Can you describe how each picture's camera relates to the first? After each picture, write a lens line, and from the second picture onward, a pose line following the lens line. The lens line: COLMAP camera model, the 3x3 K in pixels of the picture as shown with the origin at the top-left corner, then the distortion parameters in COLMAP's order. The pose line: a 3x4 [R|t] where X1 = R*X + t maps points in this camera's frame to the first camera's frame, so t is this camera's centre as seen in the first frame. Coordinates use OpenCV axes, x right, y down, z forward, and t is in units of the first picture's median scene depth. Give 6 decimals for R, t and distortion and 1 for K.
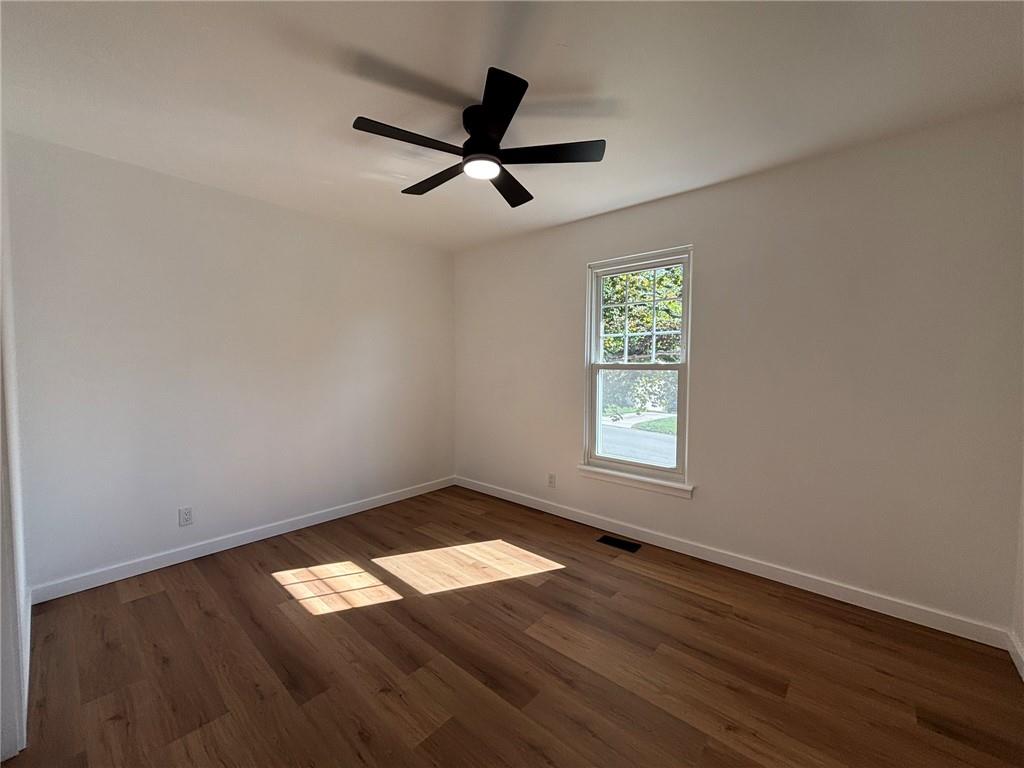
lens RADIAL K [[414.2, 0, 512.0], [0, 414.2, 384.0], [0, 0, 1]] dist [0.008565, -0.000161]
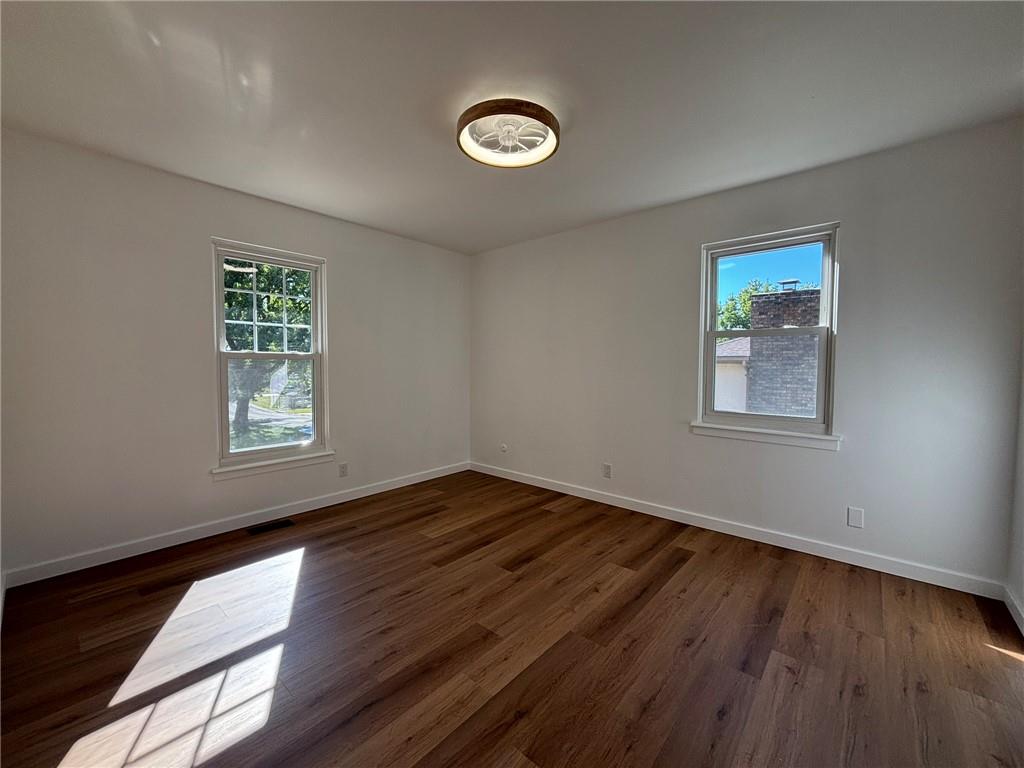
lens RADIAL K [[414.2, 0, 512.0], [0, 414.2, 384.0], [0, 0, 1]] dist [0.008565, -0.000161]
pose [[-0.015239, -0.054367, 0.998405, -1.026484], [0.057816, 0.996802, 0.055162, 0.010388], [-0.998211, 0.058565, -0.012046, 0.553155]]
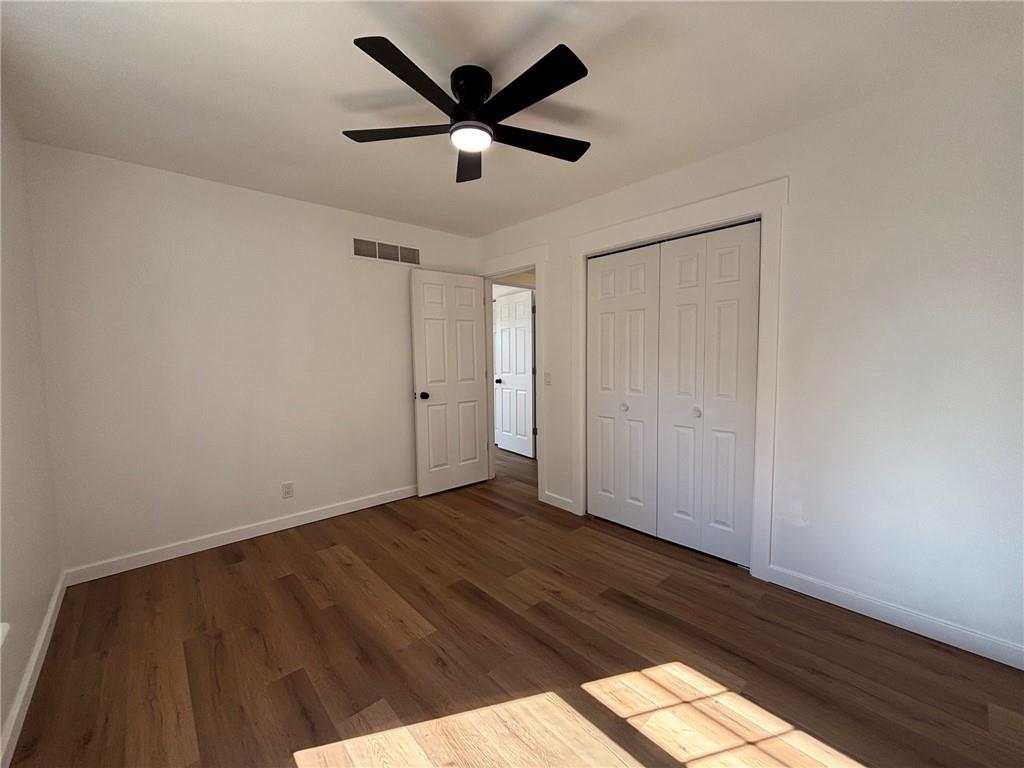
lens RADIAL K [[414.2, 0, 512.0], [0, 414.2, 384.0], [0, 0, 1]] dist [0.008565, -0.000161]
pose [[-0.993623, 0.000725, 0.112748, -0.227929], [0.015365, 0.991522, 0.129031, -0.088946], [-0.111698, 0.129941, -0.985210, 1.653587]]
